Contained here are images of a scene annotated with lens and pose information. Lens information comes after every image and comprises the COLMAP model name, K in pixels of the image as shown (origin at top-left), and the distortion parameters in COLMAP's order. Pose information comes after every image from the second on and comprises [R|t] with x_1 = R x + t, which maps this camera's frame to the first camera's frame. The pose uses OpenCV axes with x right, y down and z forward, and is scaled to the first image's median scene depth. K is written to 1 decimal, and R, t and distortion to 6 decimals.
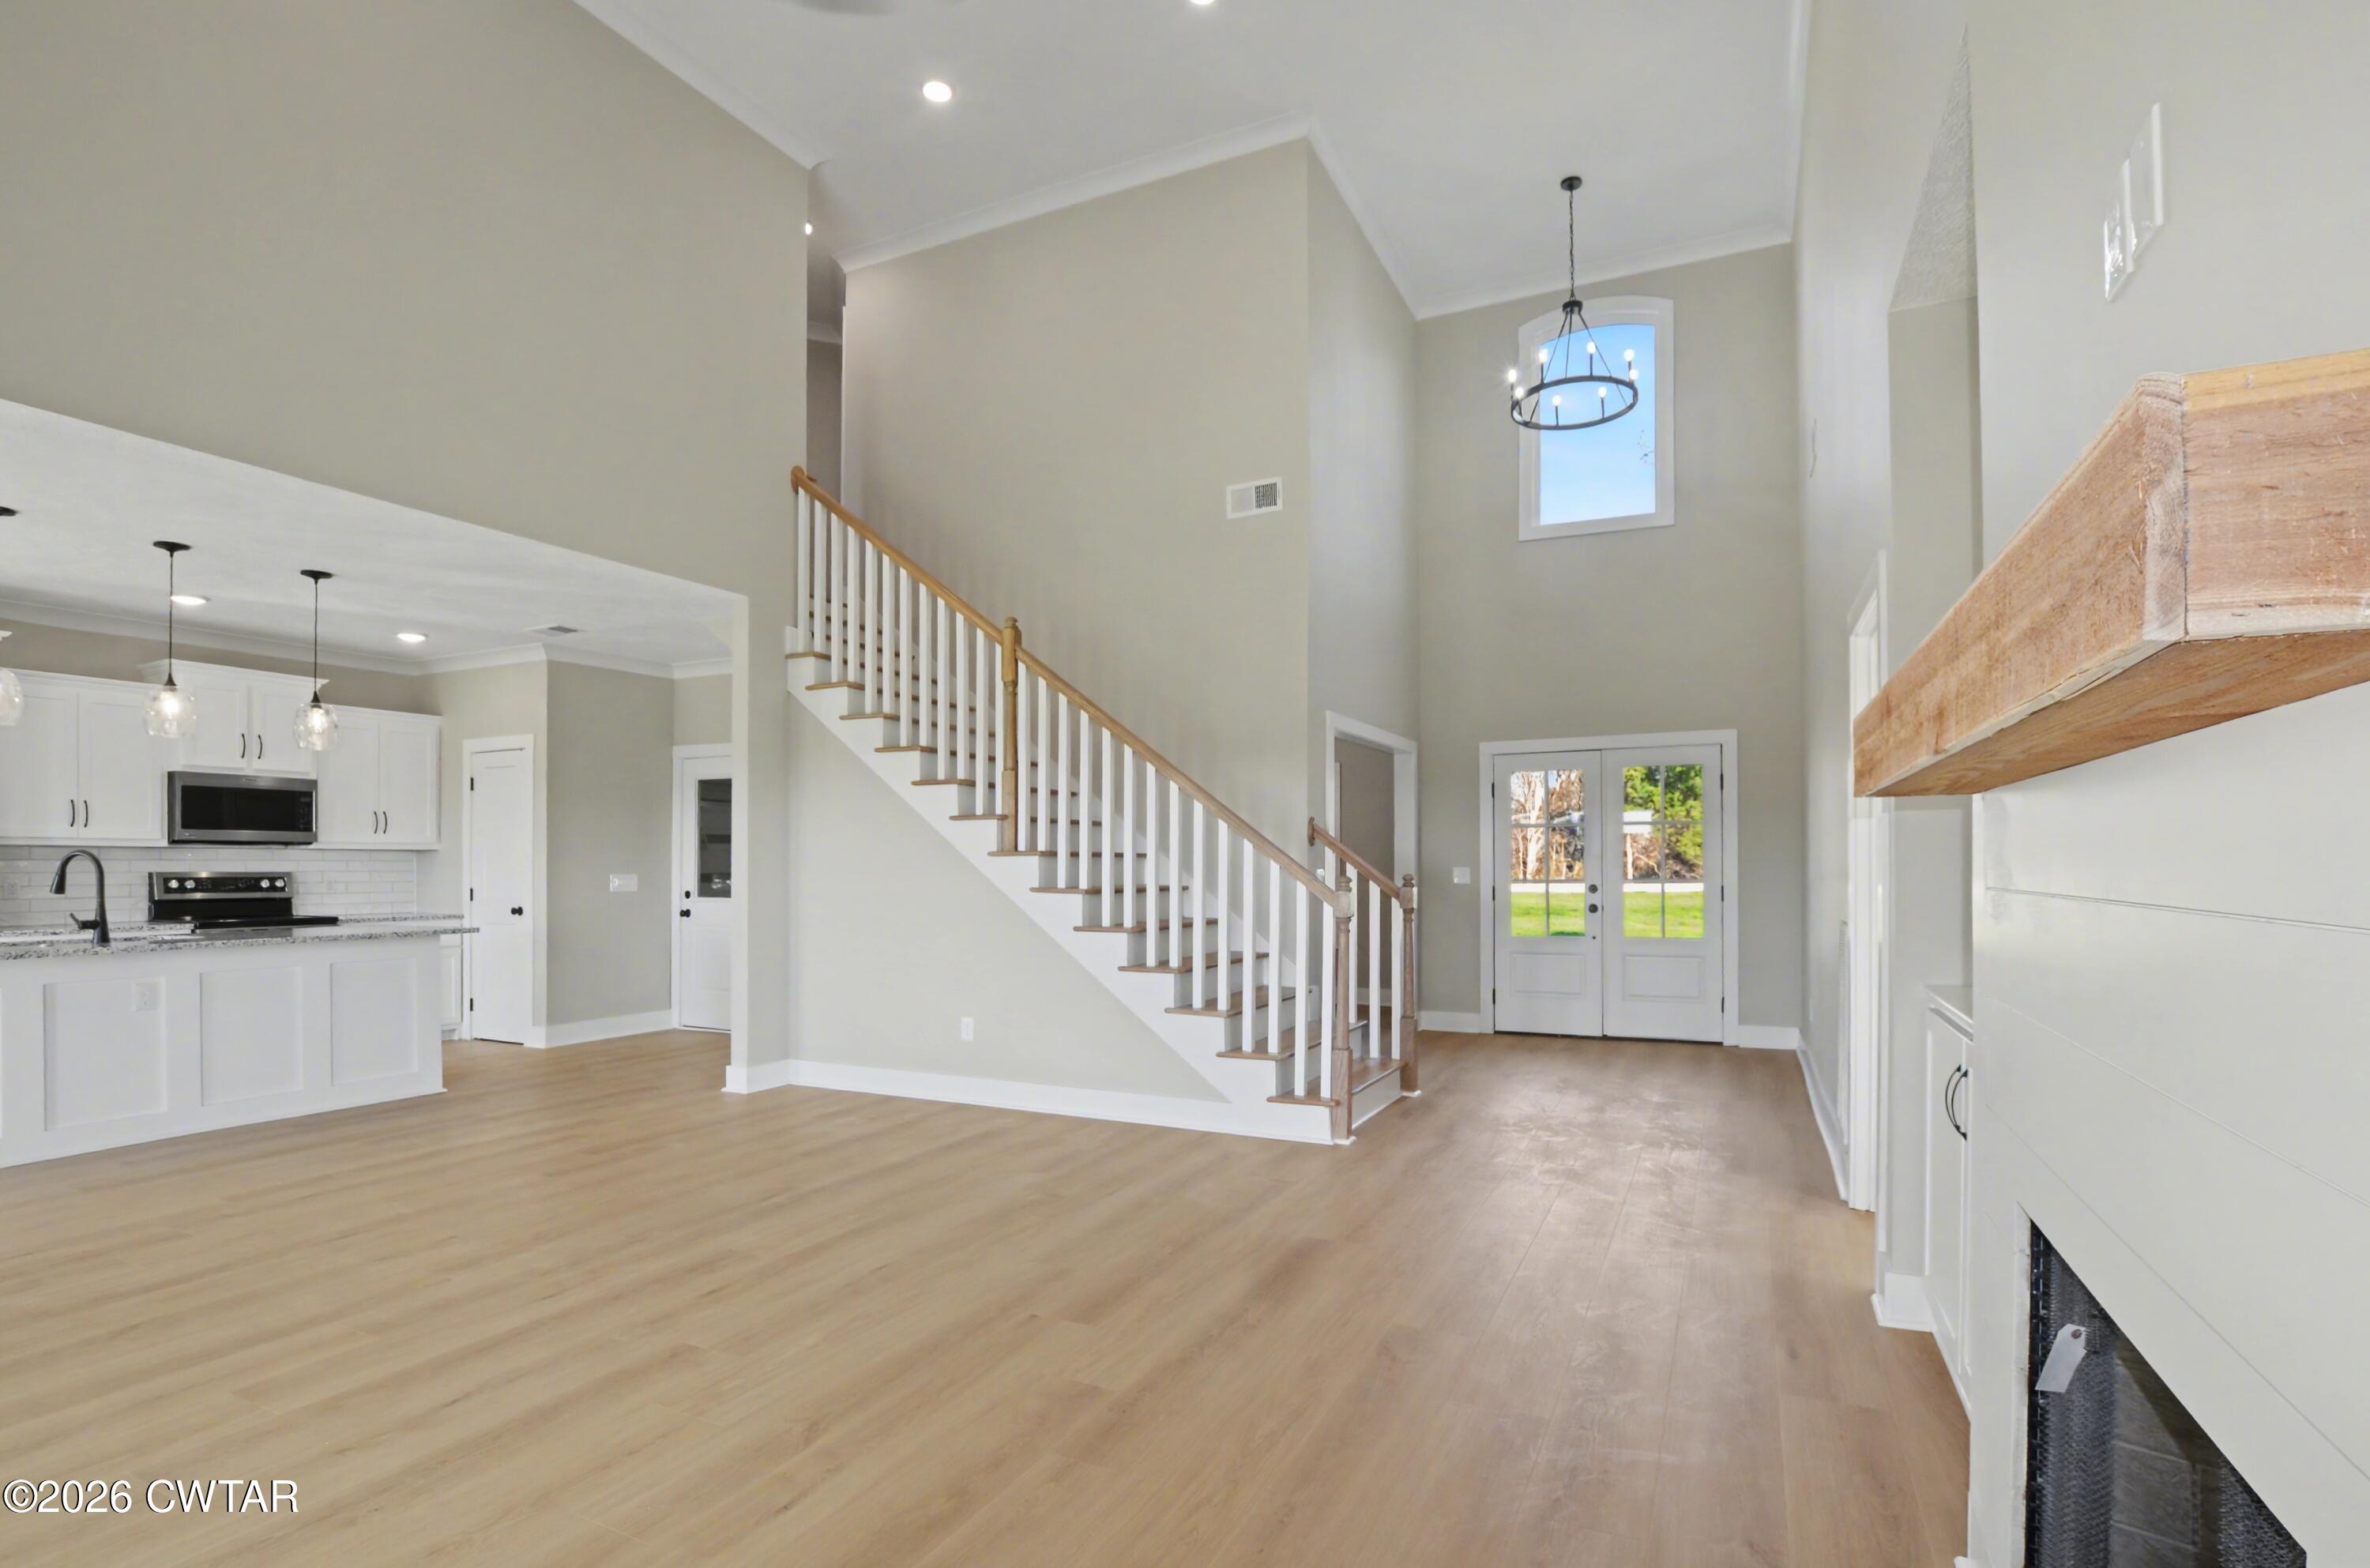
lens RADIAL K [[1130.2, 0, 1179.8], [0, 1130.2, 856.0], [0, 0, 1]] dist [-0.062394, -0.000026]
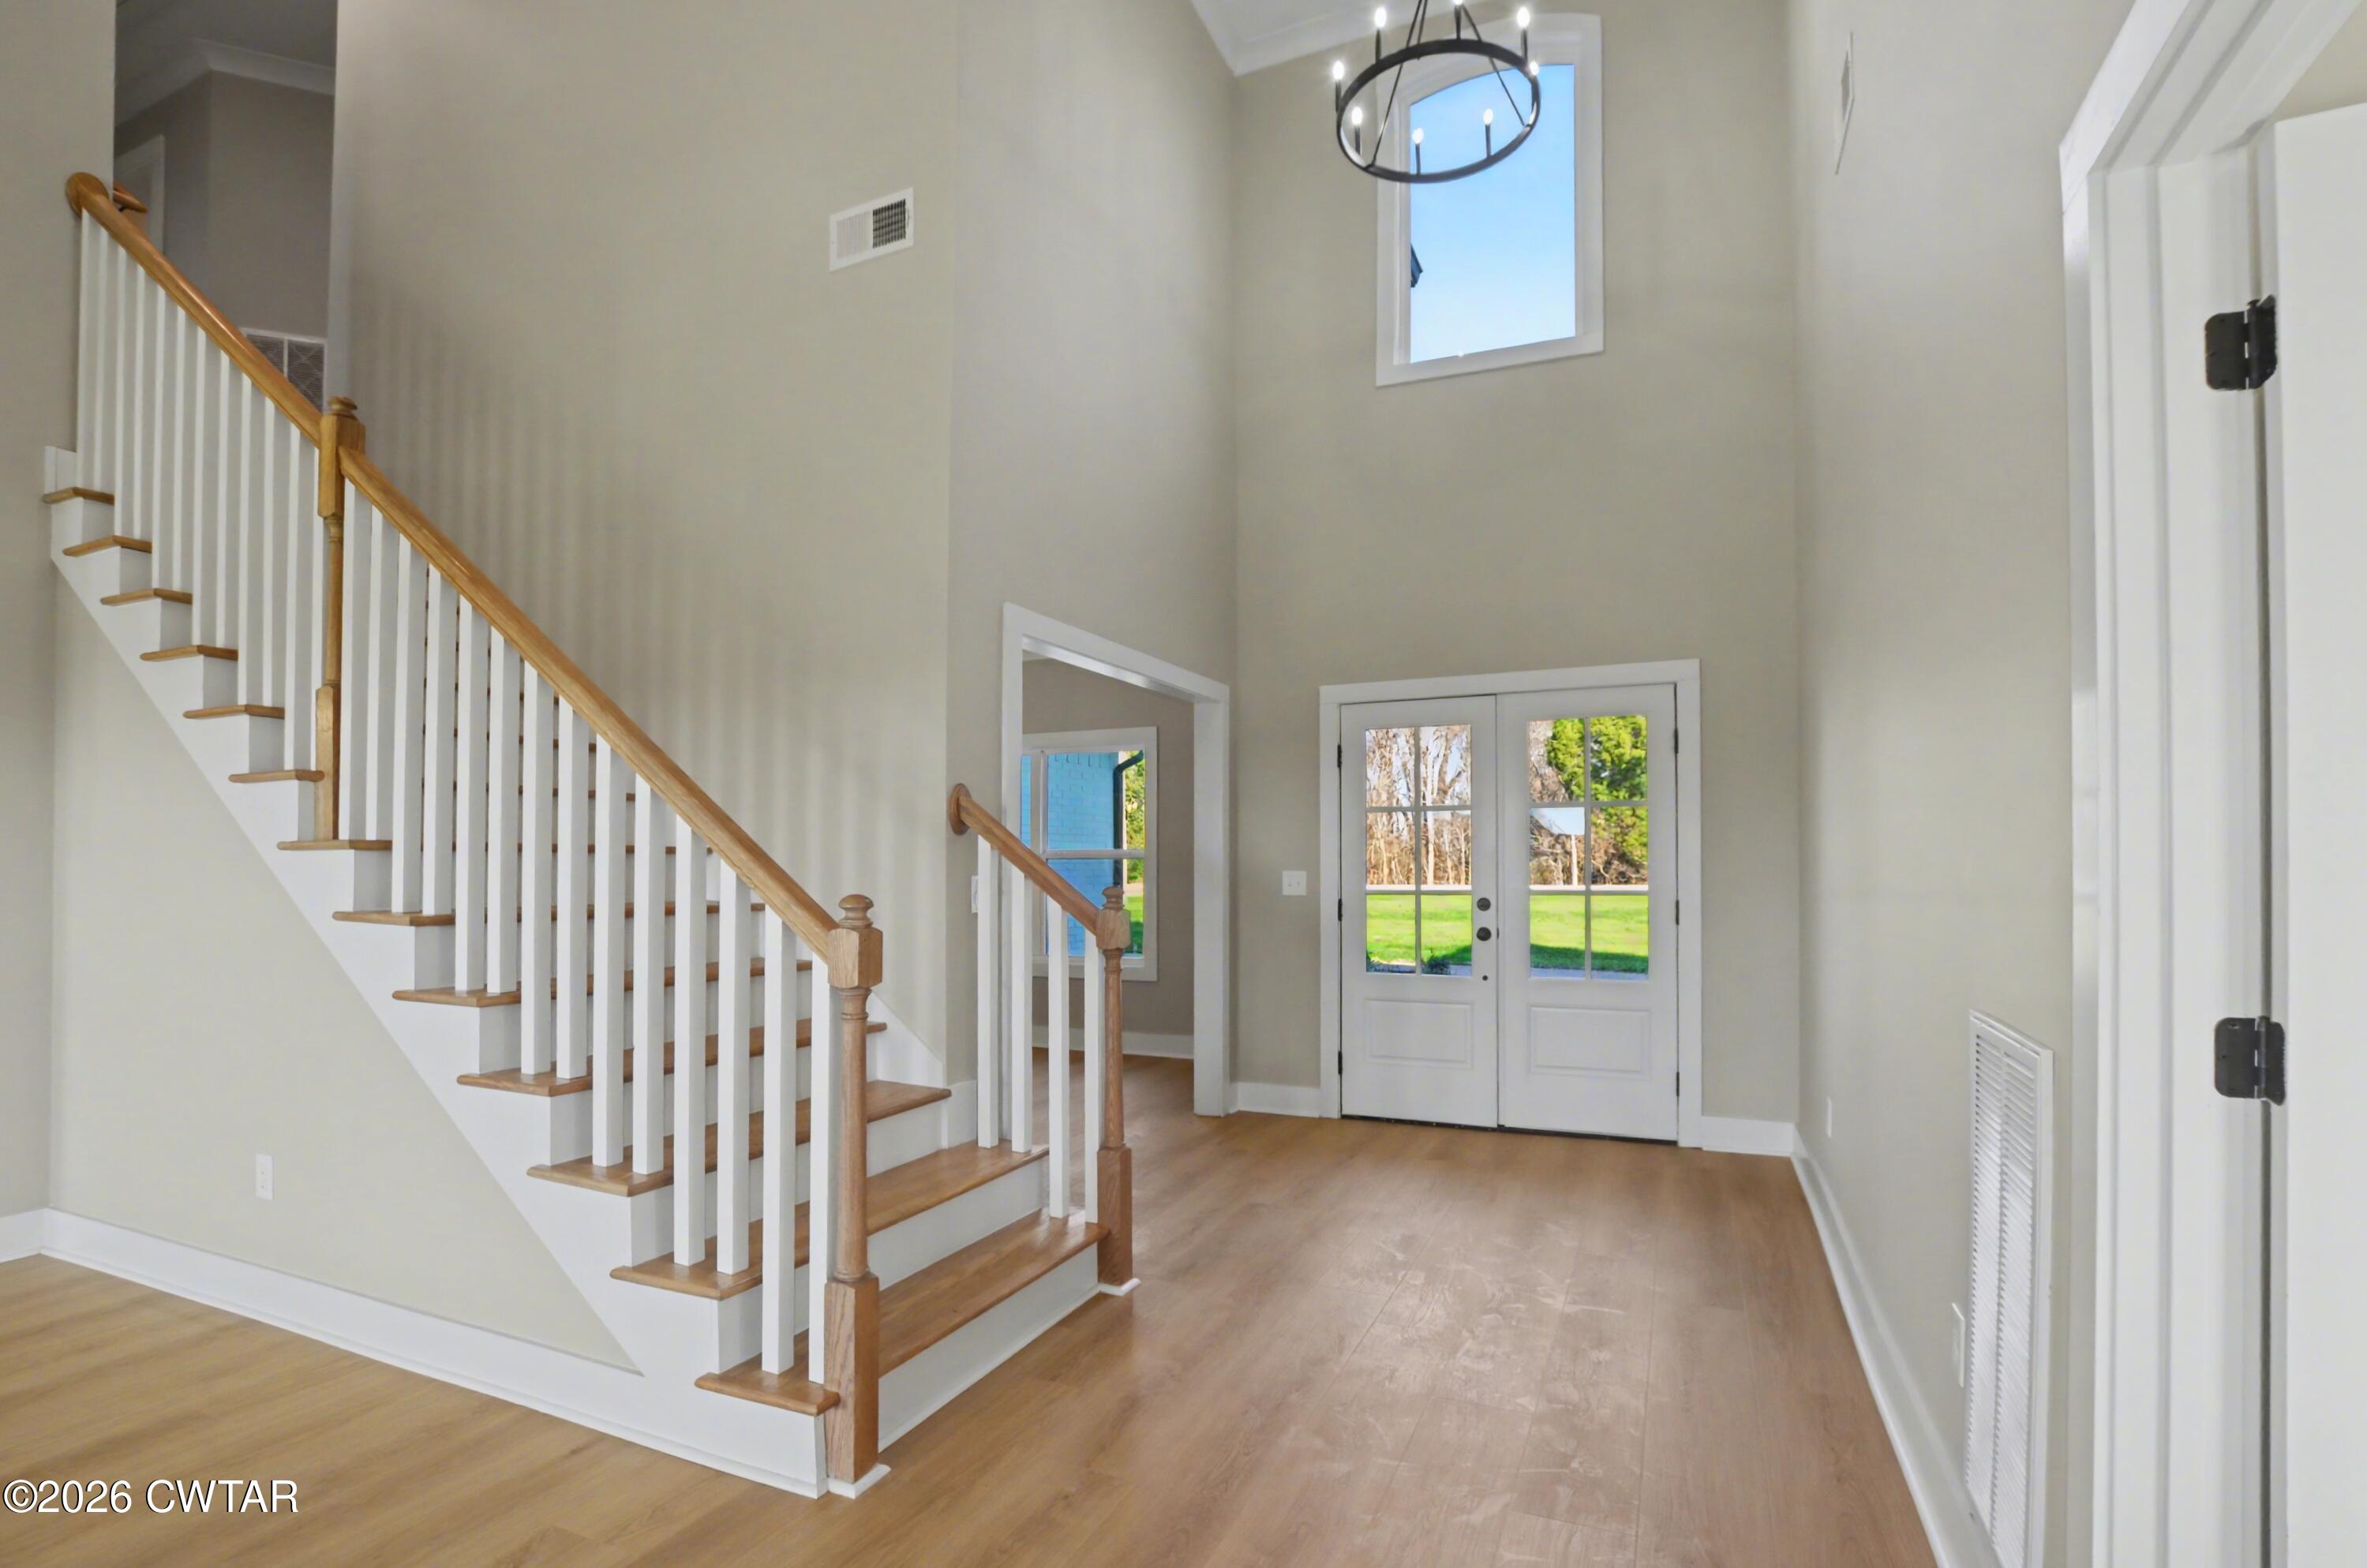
lens RADIAL K [[1137.0, 0, 1186.5], [0, 1137.0, 844.7], [0, 0, 1]] dist [-0.048553, 0.000931]
pose [[0.998771, 0.003498, 0.049445, 0.171343], [-0.003047, 0.999953, -0.009199, 0.000884], [-0.049475, 0.009037, 0.998734, 0.362906]]
